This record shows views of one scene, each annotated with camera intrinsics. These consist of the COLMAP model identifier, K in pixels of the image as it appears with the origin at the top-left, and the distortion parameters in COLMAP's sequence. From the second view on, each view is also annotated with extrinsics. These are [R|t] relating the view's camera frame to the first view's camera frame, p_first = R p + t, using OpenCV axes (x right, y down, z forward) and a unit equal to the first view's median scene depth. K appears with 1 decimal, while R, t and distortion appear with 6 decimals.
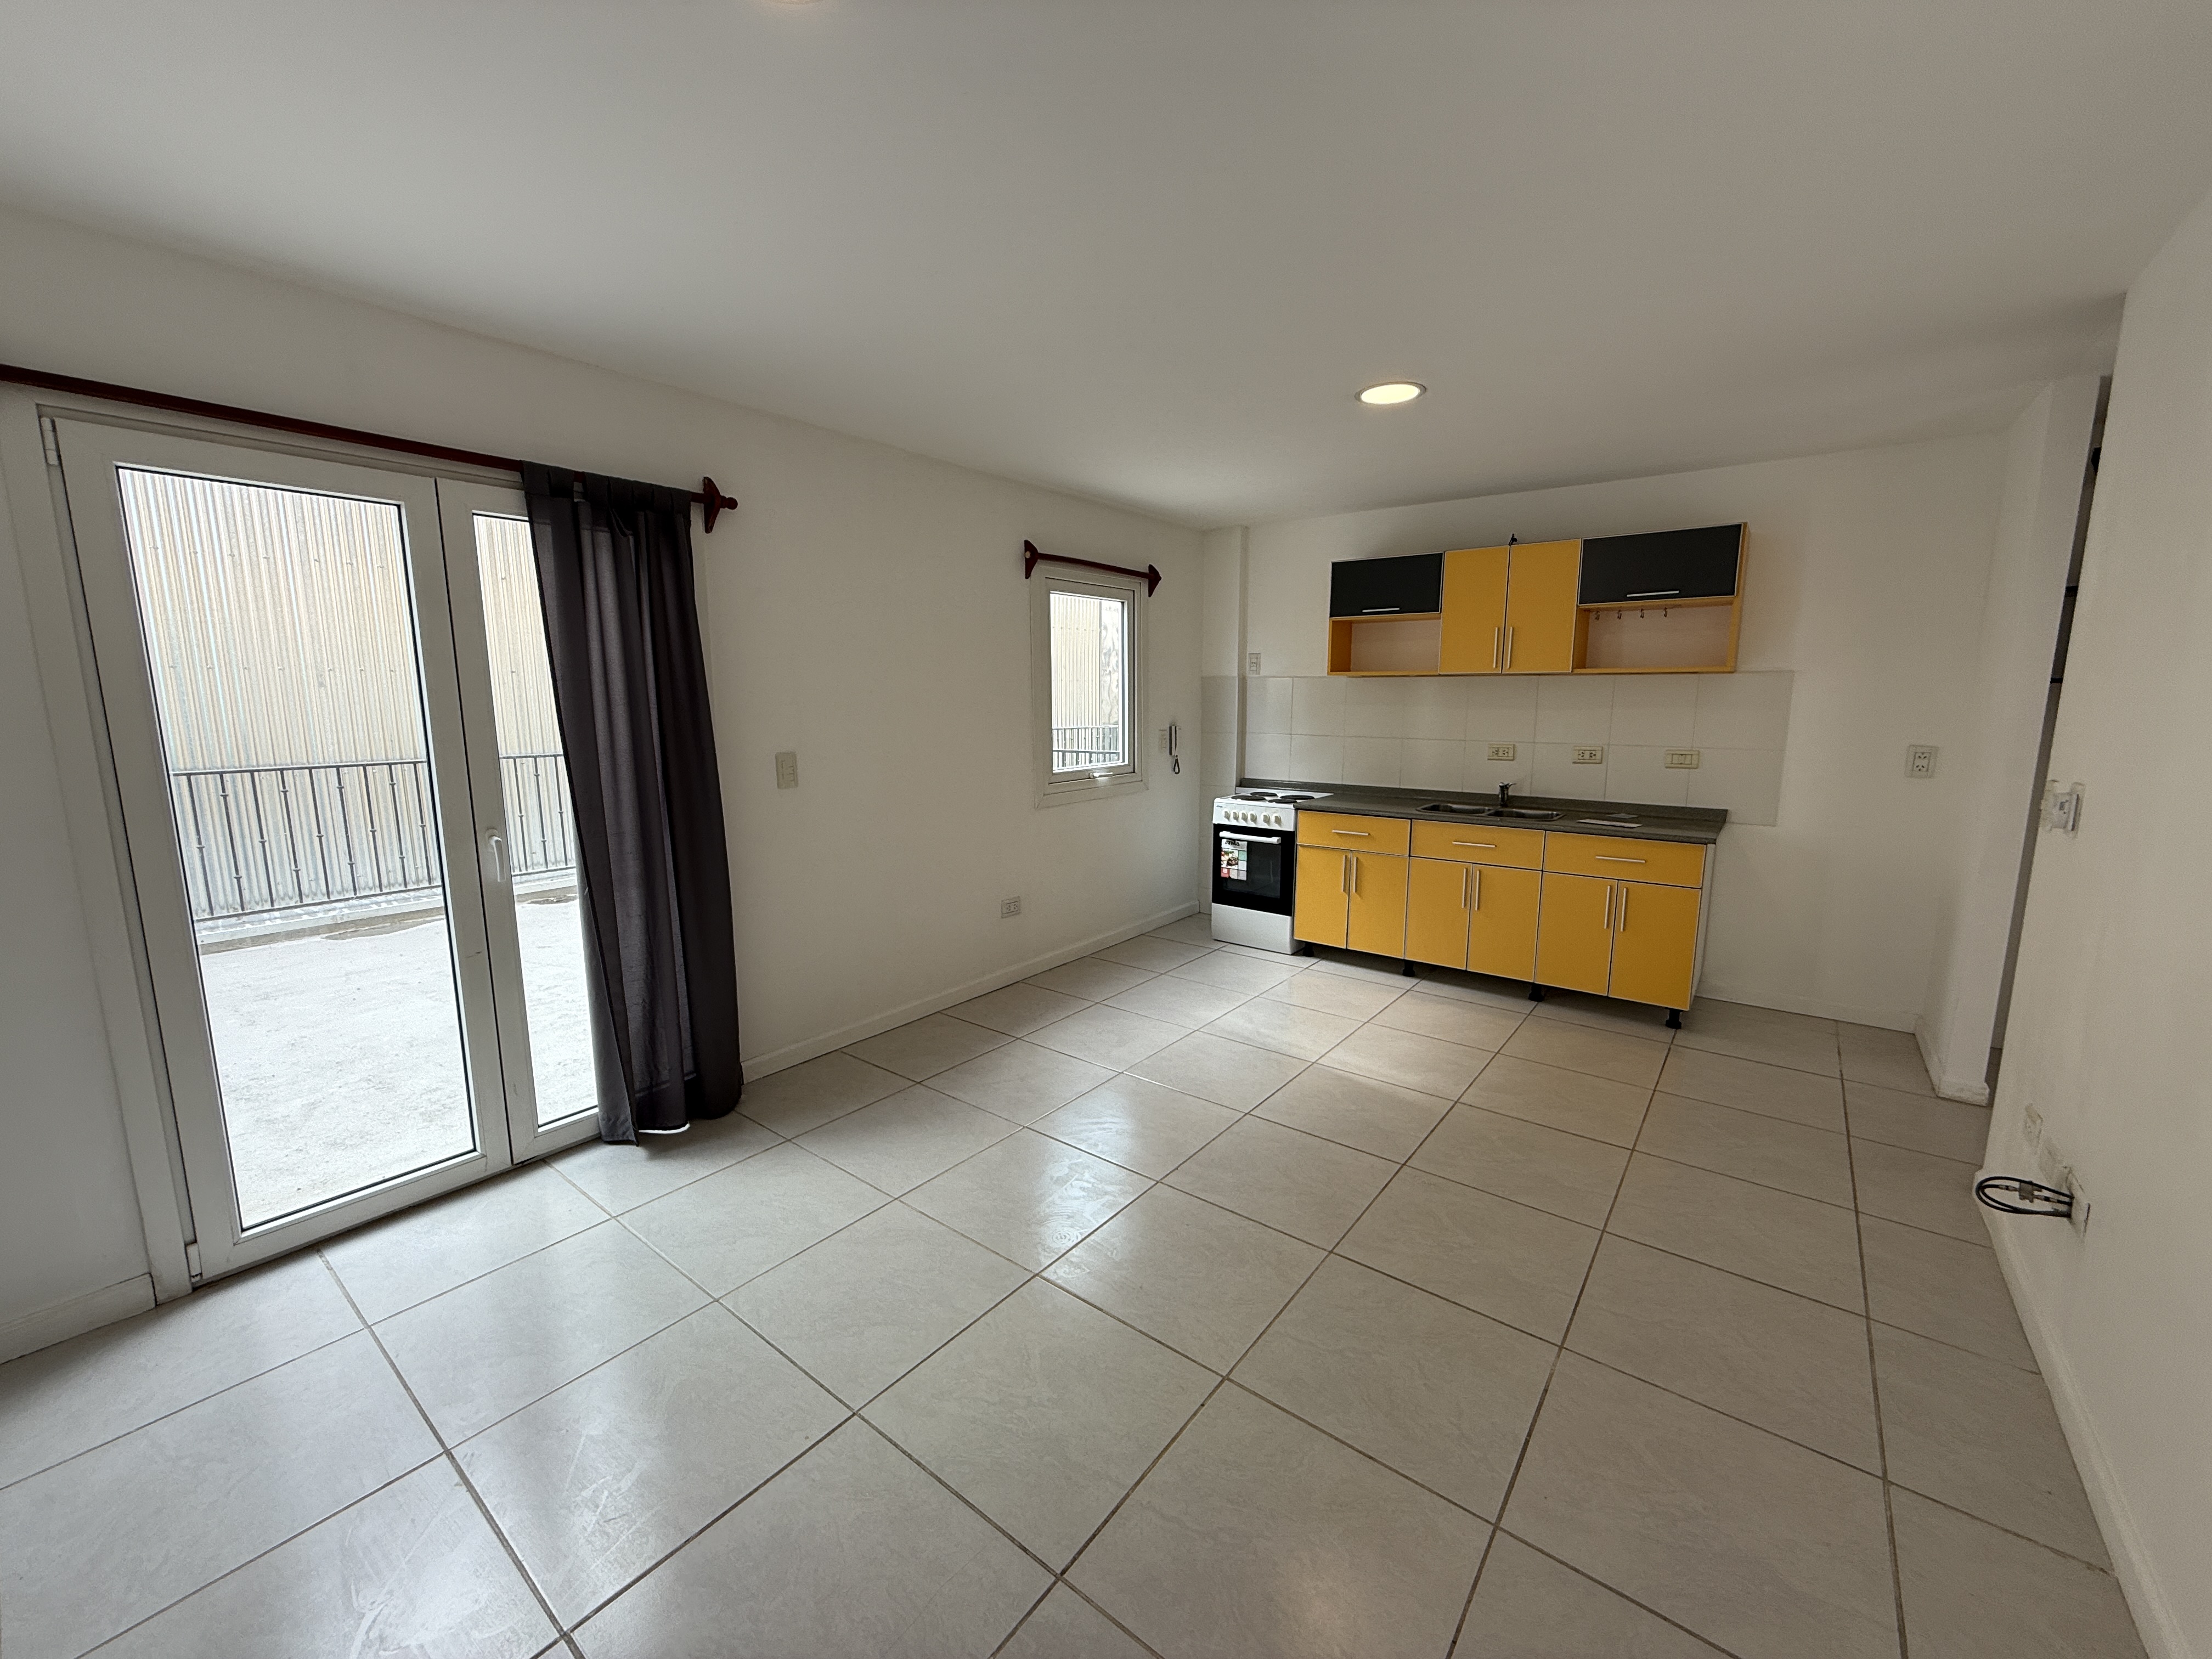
lens RADIAL K [[878.7, 0, 1099.4], [0, 878.7, 830.8], [0, 0, 1]] dist [0.001625, -0.000330]
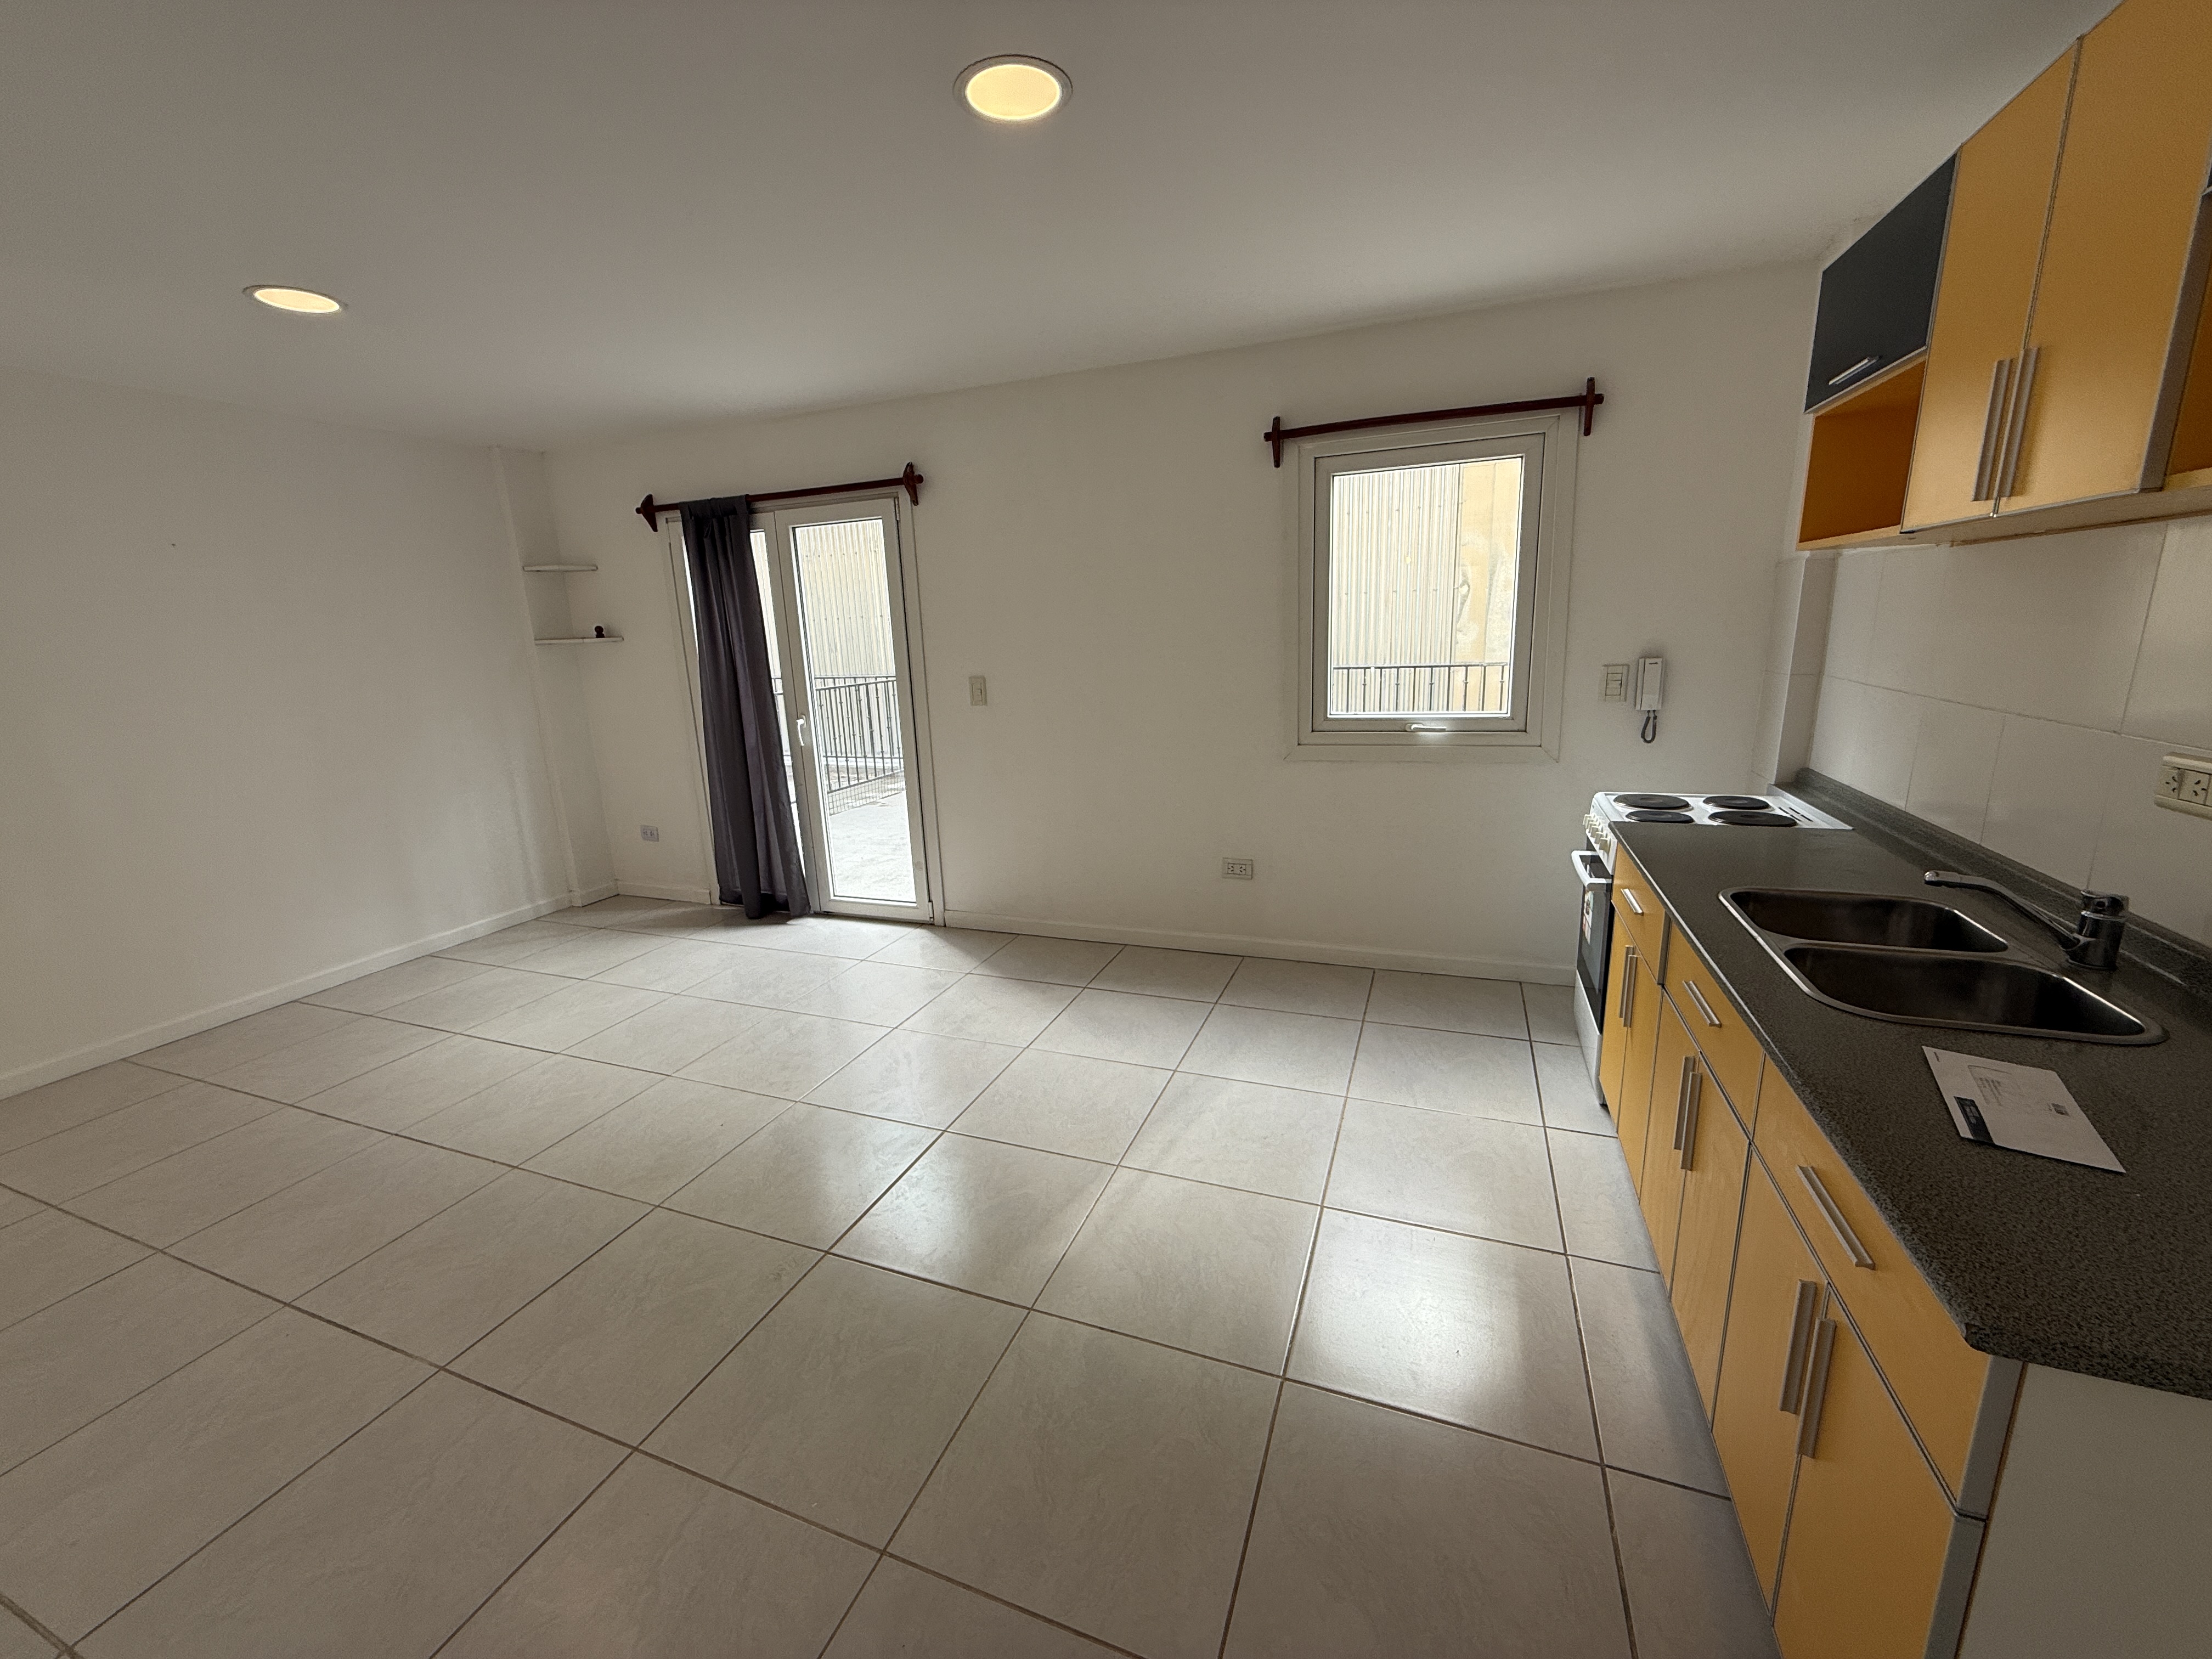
lens RADIAL K [[880.9, 0, 1098.4], [0, 880.9, 829.7], [0, 0, 1]] dist [0.000584, 0.000076]
pose [[0.286950, 0.207626, -0.935174, 0.837159], [-0.109019, 0.976965, 0.183452, -0.119163], [0.951722, 0.049310, 0.302975, 0.767036]]
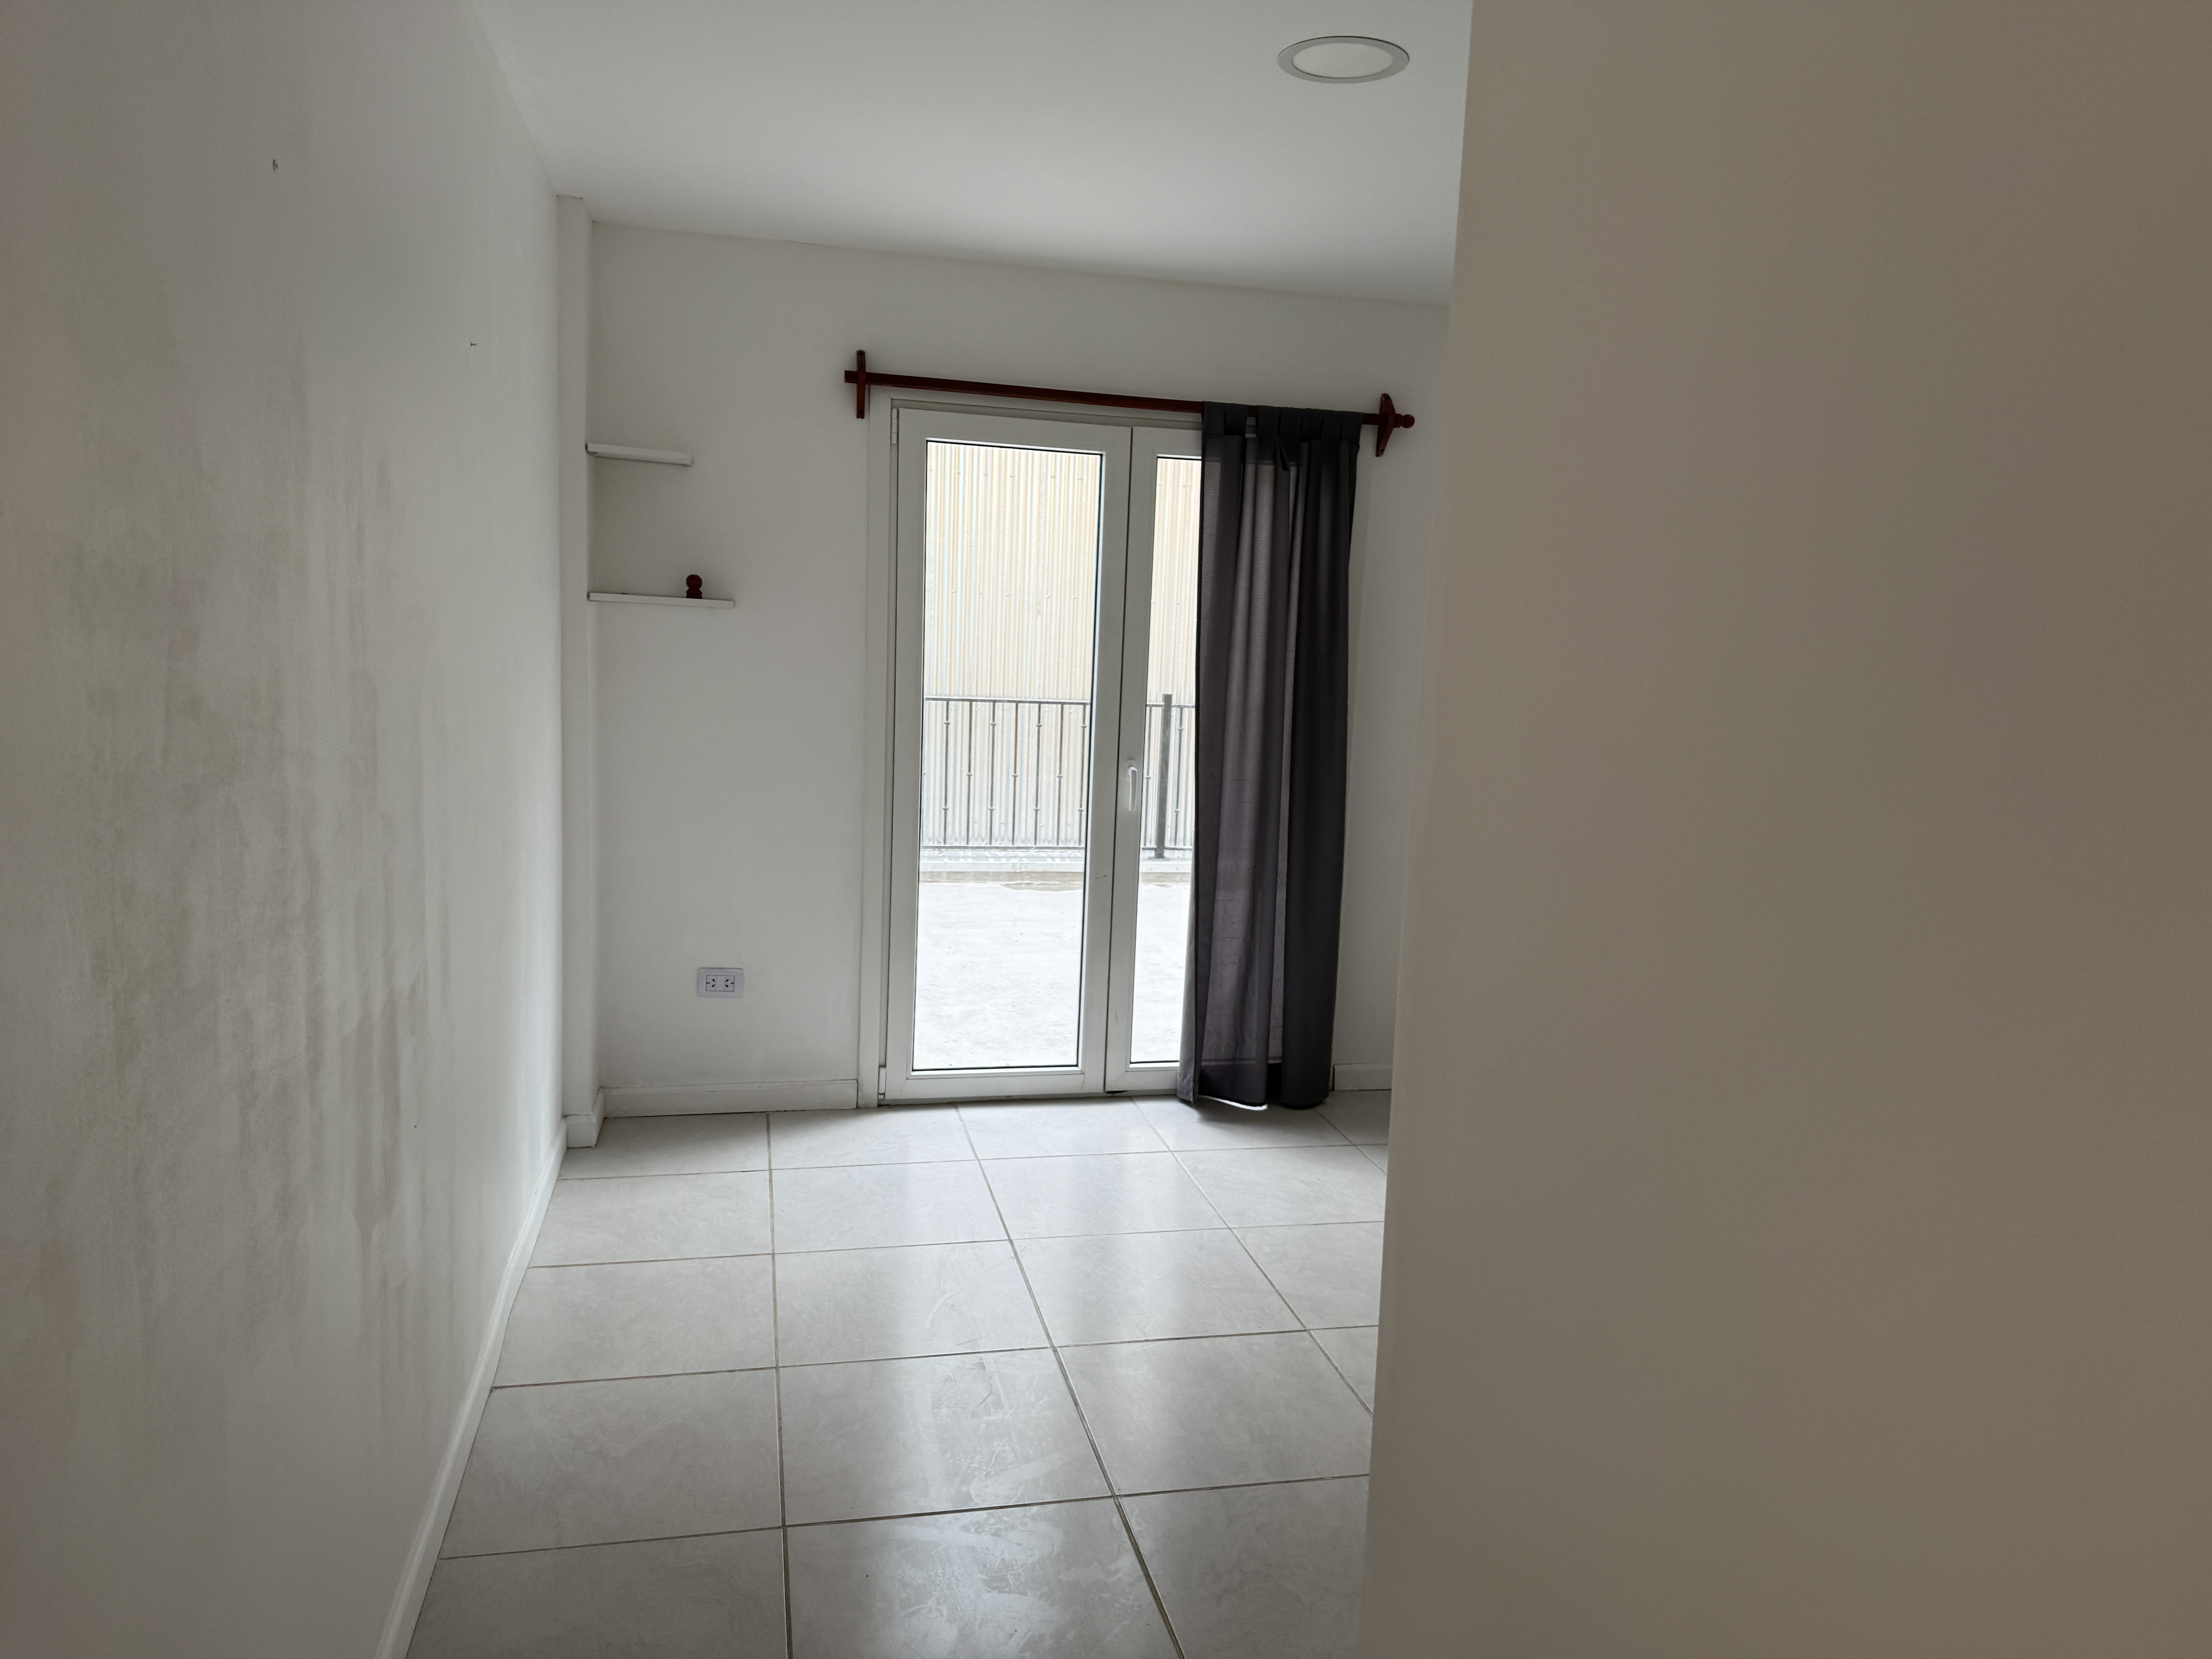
lens RADIAL K [[1481.9, 0, 1106.0], [0, 1481.9, 829.5], [0, 0, 1]] dist [0.002440, 0.000160]
pose [[0.777327, 0.119741, -0.617596, 0.267299], [-0.138316, 0.990226, 0.017899, 0.039209], [0.613703, 0.071509, 0.786292, -0.273805]]
